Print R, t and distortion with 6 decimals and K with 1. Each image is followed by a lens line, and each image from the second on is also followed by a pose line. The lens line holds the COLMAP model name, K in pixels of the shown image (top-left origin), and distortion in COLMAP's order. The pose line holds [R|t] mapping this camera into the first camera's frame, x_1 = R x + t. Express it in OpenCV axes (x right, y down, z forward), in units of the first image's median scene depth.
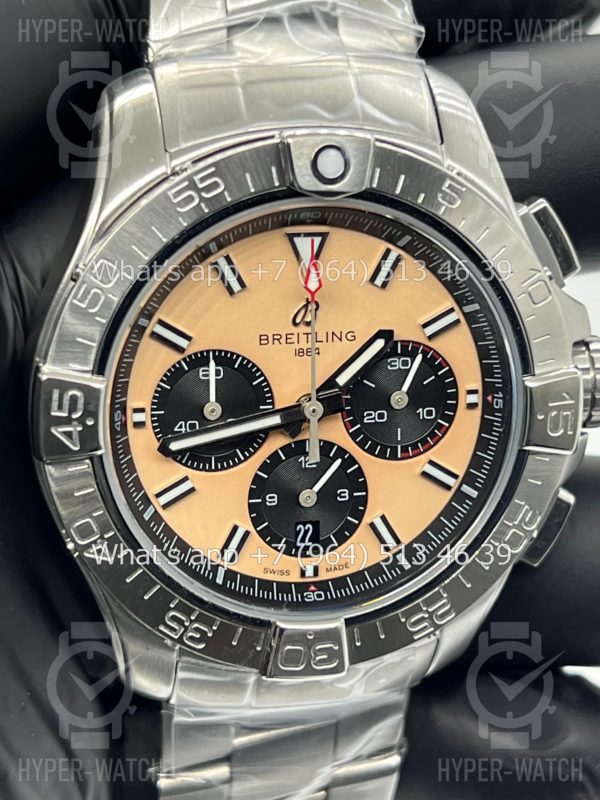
lens RADIAL K [[1823.2, 0, 300.0], [0, 1823.2, 400.0], [0, 0, 1]] dist [0.155399, 0.514074]
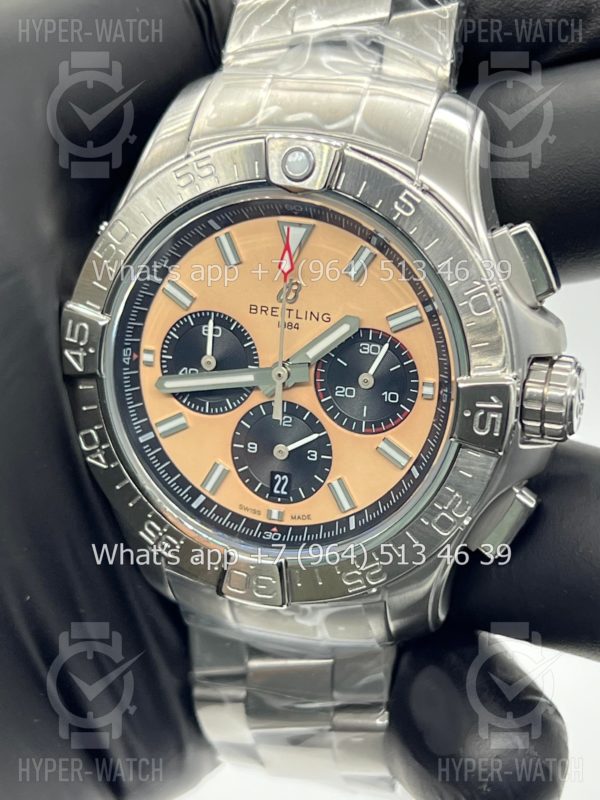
lens RADIAL K [[1823.2, 0, 300.0], [0, 1823.2, 400.0], [0, 0, 1]] dist [0.155399, 0.514074]
pose [[0.867555, 0.158900, -0.471273, 0.563425], [-0.174441, 0.984608, 0.010858, 0.006615], [0.465745, 0.072789, 0.881920, -0.021434]]
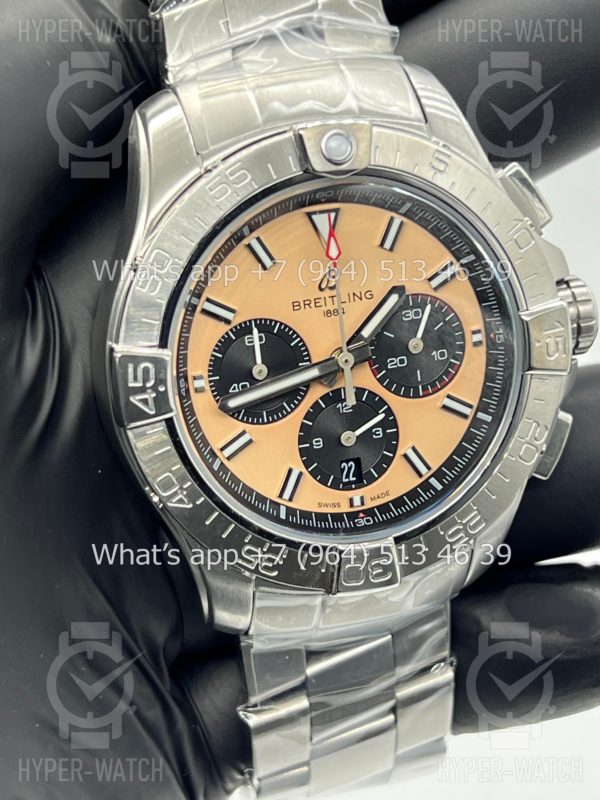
lens RADIAL K [[1823.2, 0, 300.0], [0, 1823.2, 400.0], [0, 0, 1]] dist [0.155399, 0.514074]
pose [[0.992118, -0.119939, 0.036293, -0.066364], [0.121283, 0.991912, -0.037421, 0.069990], [-0.031511, 0.041528, 0.998640, -0.164200]]
